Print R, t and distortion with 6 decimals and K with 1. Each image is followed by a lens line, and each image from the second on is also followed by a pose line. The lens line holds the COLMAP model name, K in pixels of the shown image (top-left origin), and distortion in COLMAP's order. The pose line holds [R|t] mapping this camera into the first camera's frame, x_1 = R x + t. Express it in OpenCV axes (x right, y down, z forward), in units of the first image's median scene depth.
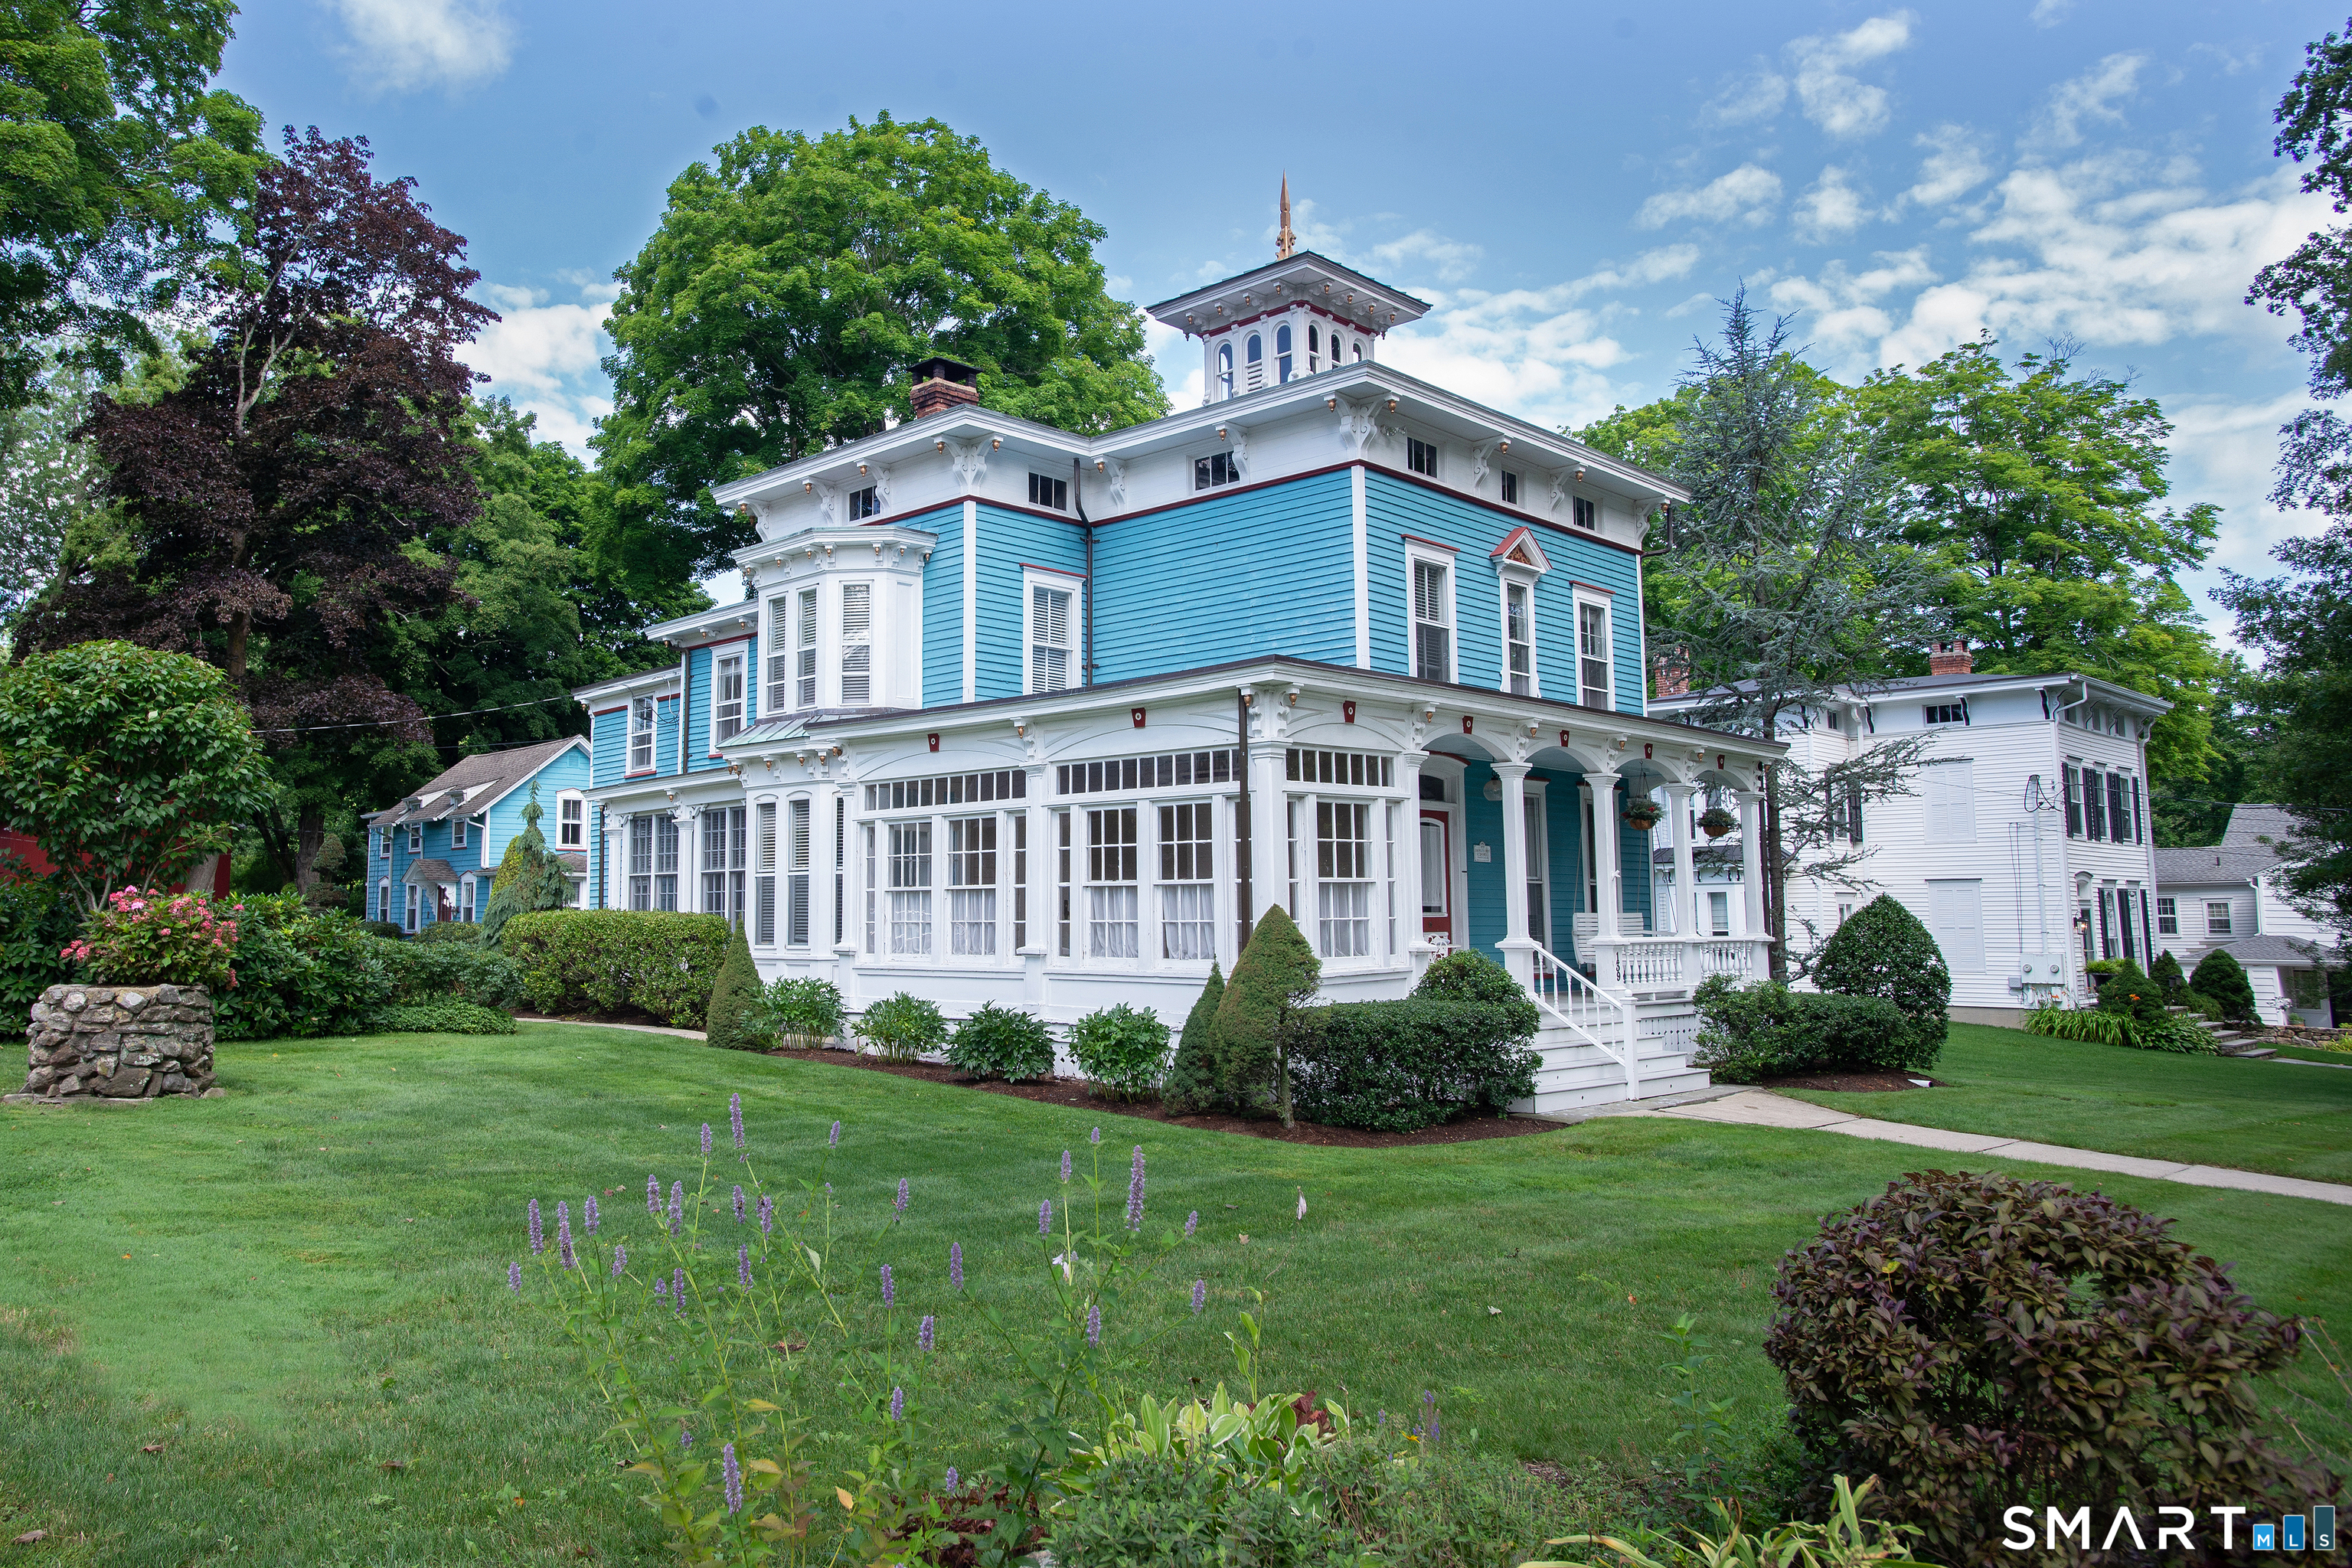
lens RADIAL K [[1657.1, 0, 1129.3], [0, 1657.1, 783.1], [0, 0, 1]] dist [-0.024775, -0.000728]
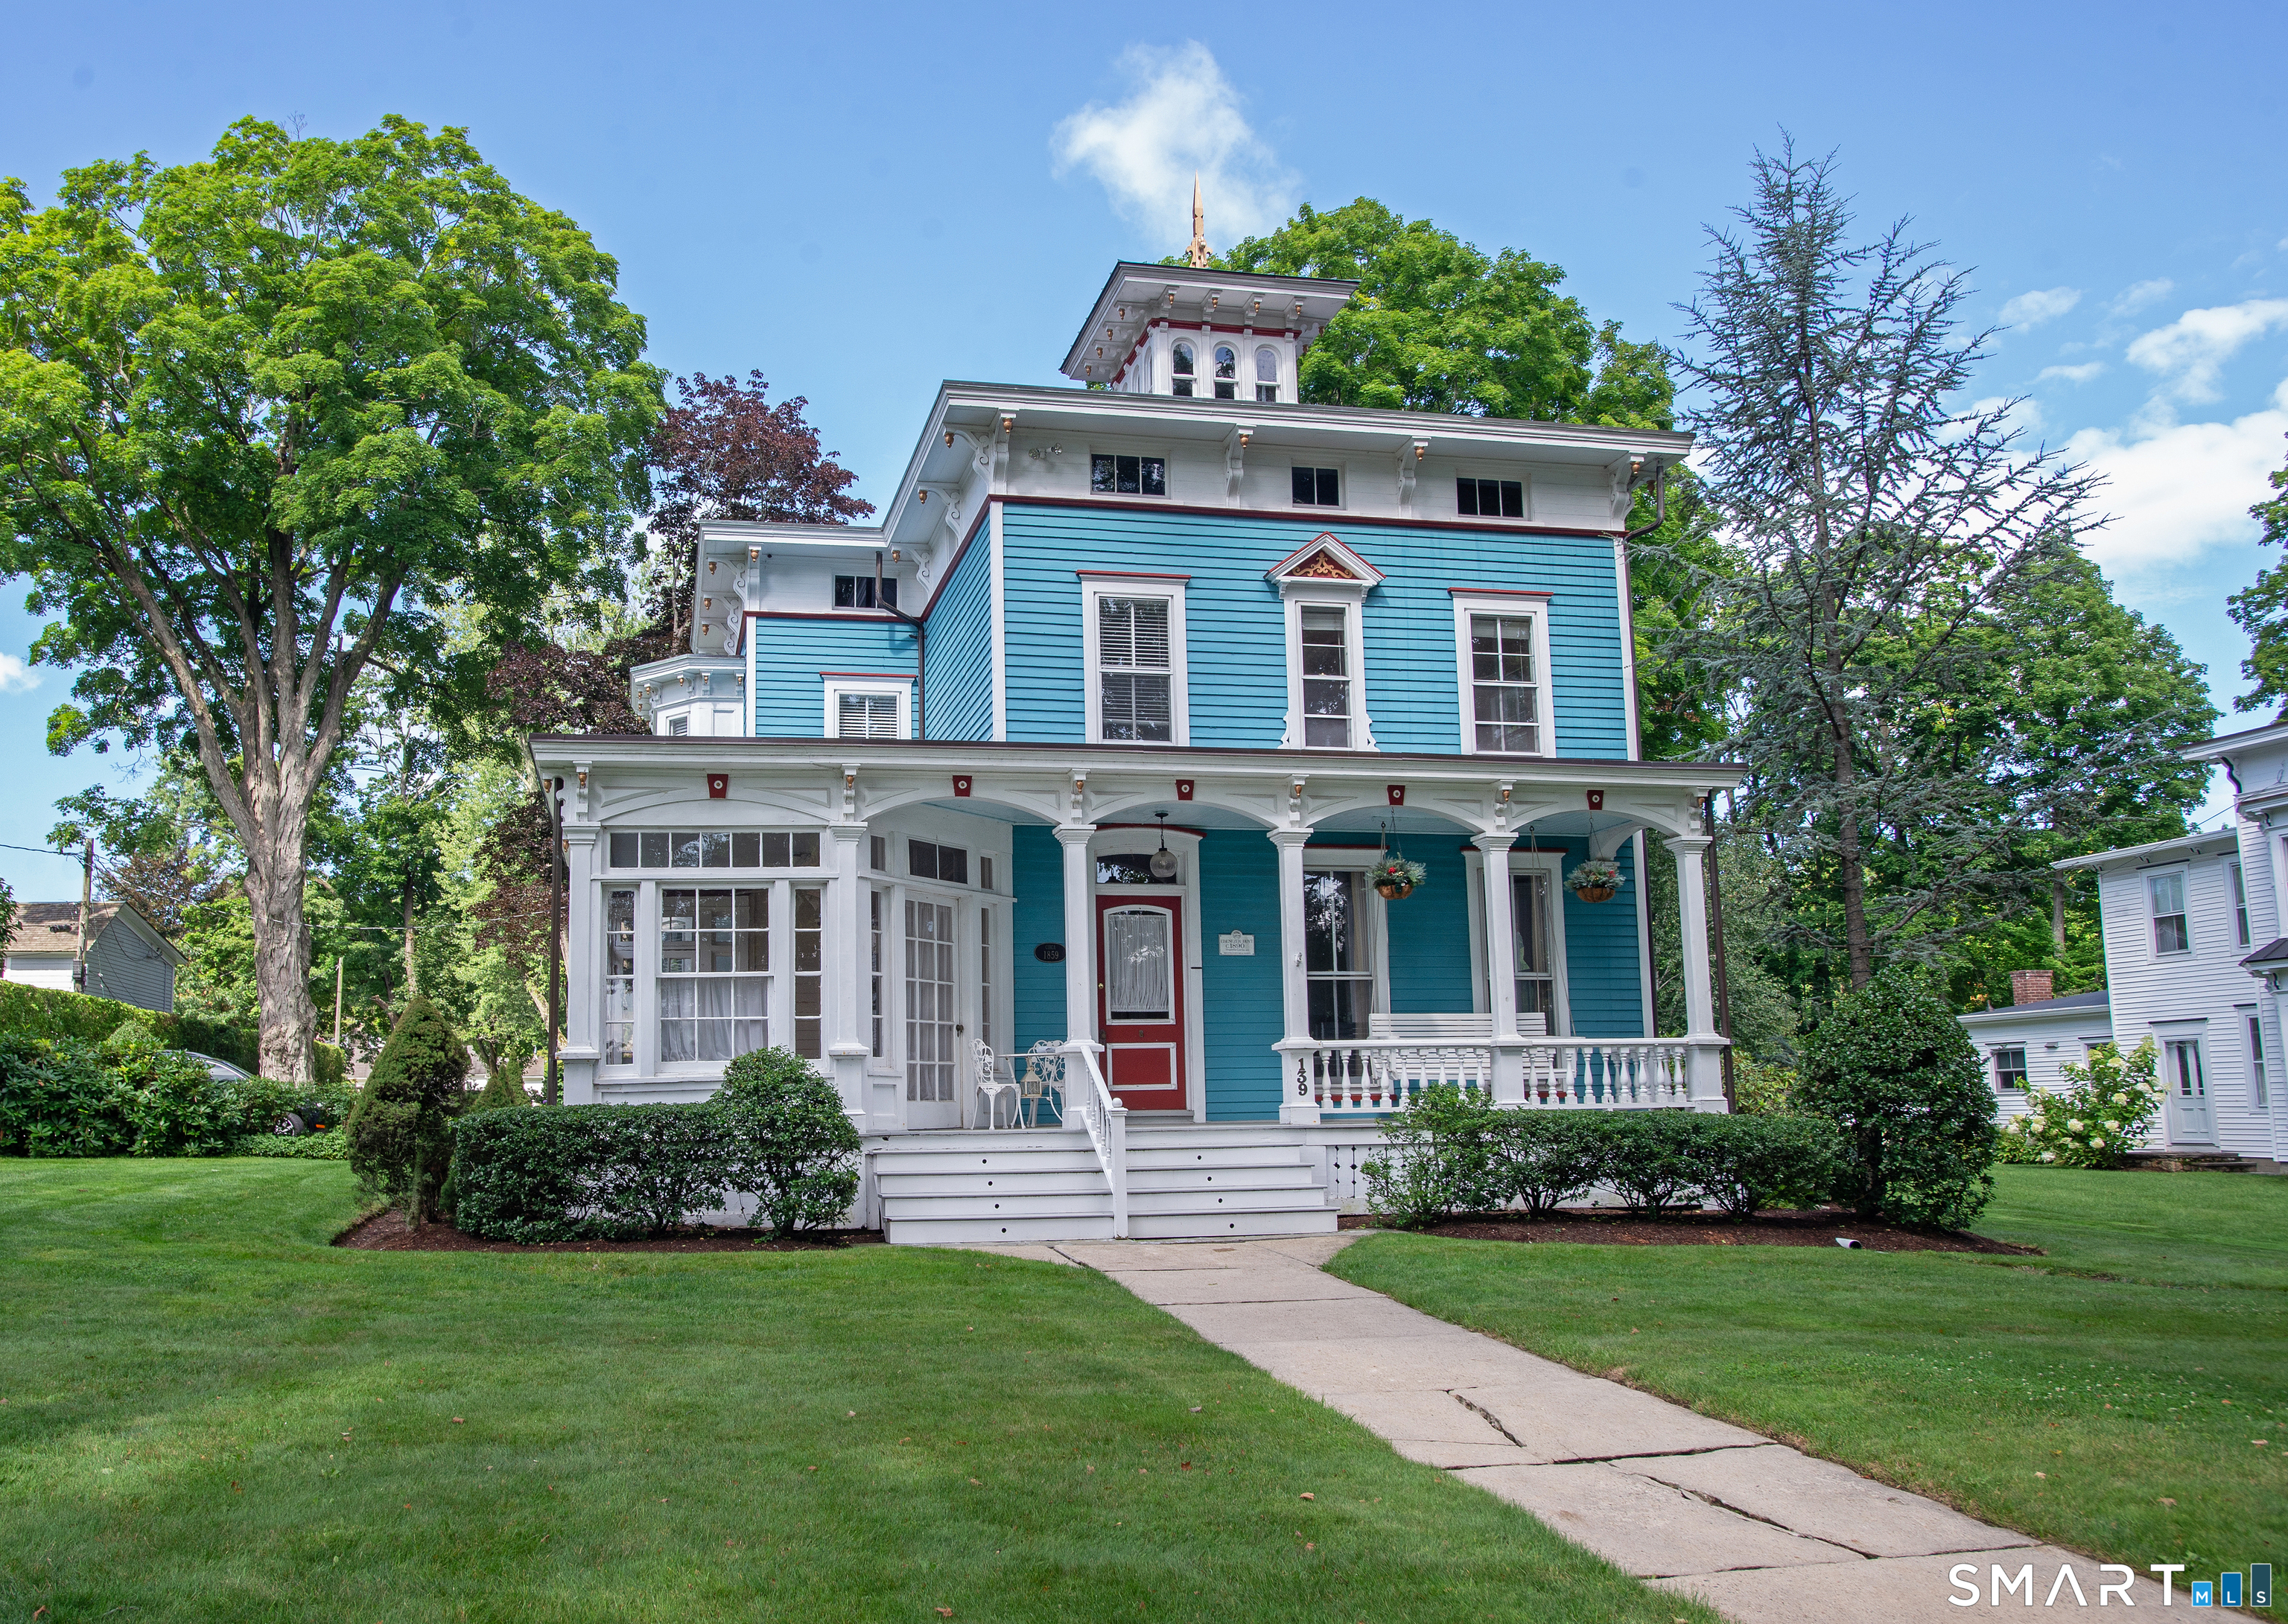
lens RADIAL K [[1789.4, 0, 1141.3], [0, 1789.4, 942.8], [0, 0, 1]] dist [-0.037005, -0.000424]
pose [[0.843441, -0.067809, -0.532924, 0.631917], [0.062748, 0.997647, -0.027632, 0.062304], [0.533544, -0.010134, 0.845712, 0.234876]]
